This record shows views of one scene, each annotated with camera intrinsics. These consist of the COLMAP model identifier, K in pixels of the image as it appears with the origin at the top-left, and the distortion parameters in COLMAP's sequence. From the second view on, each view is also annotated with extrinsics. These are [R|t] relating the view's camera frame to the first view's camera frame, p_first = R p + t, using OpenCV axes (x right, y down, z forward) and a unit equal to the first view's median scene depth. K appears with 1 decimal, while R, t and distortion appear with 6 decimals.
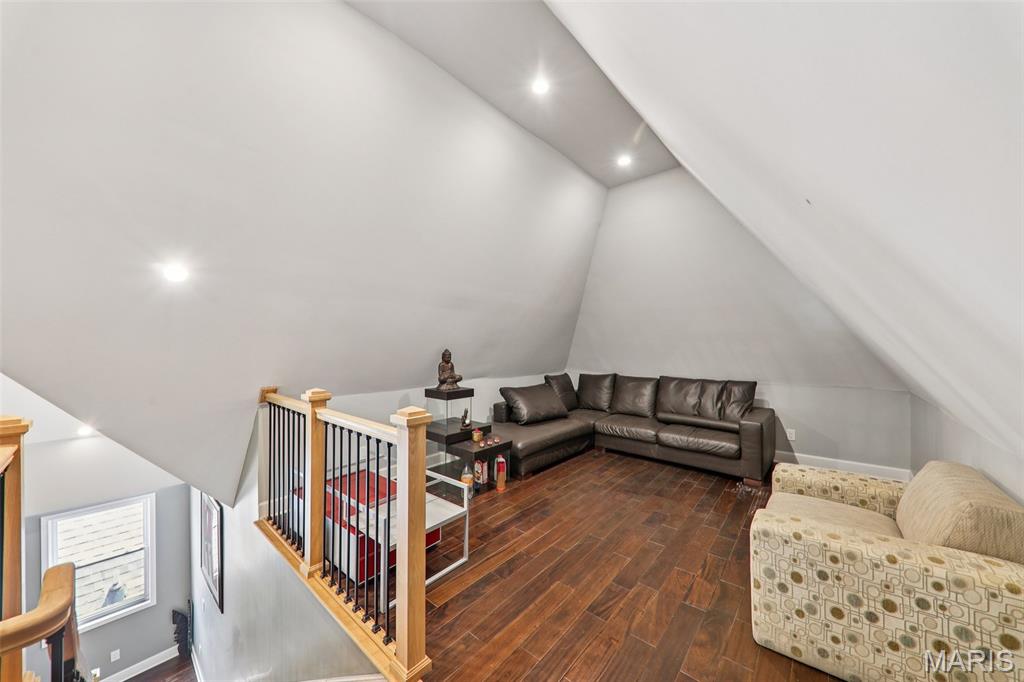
lens RADIAL K [[359.0, 0, 514.7], [0, 359.0, 343.8], [0, 0, 1]] dist [-0.004080, -0.001041]
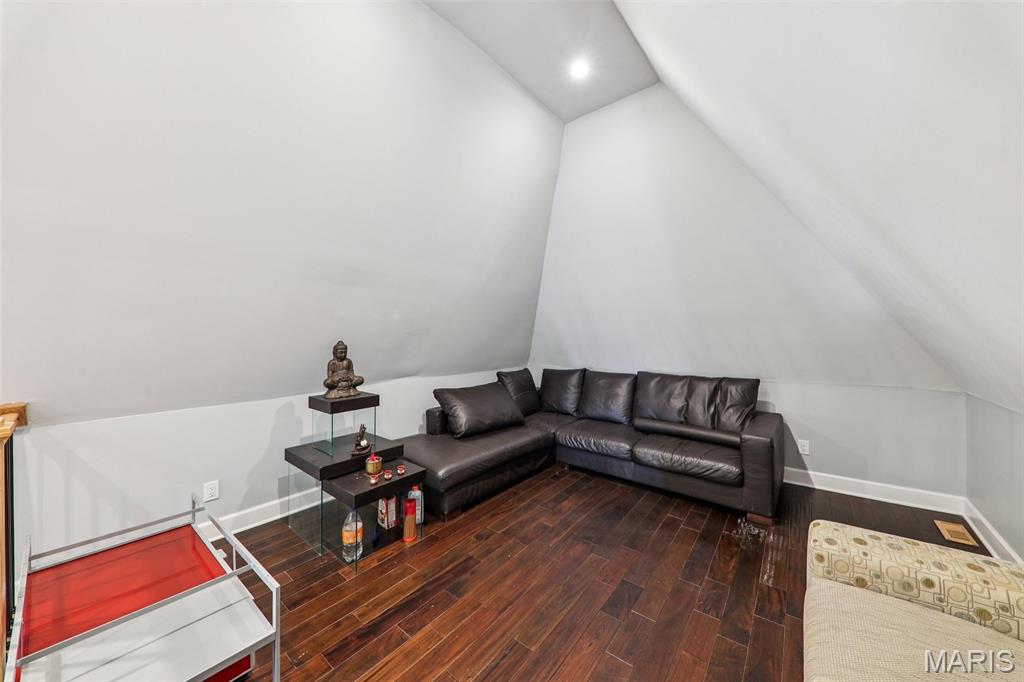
lens RADIAL K [[359.0, 0, 509.6], [0, 359.0, 334.4], [0, 0, 1]] dist [-0.004080, -0.001041]
pose [[0.999748, -0.008053, 0.020958, 0.137200], [0.007966, 0.999959, 0.004263, 0.001276], [-0.020991, -0.004095, 0.999771, 0.274136]]
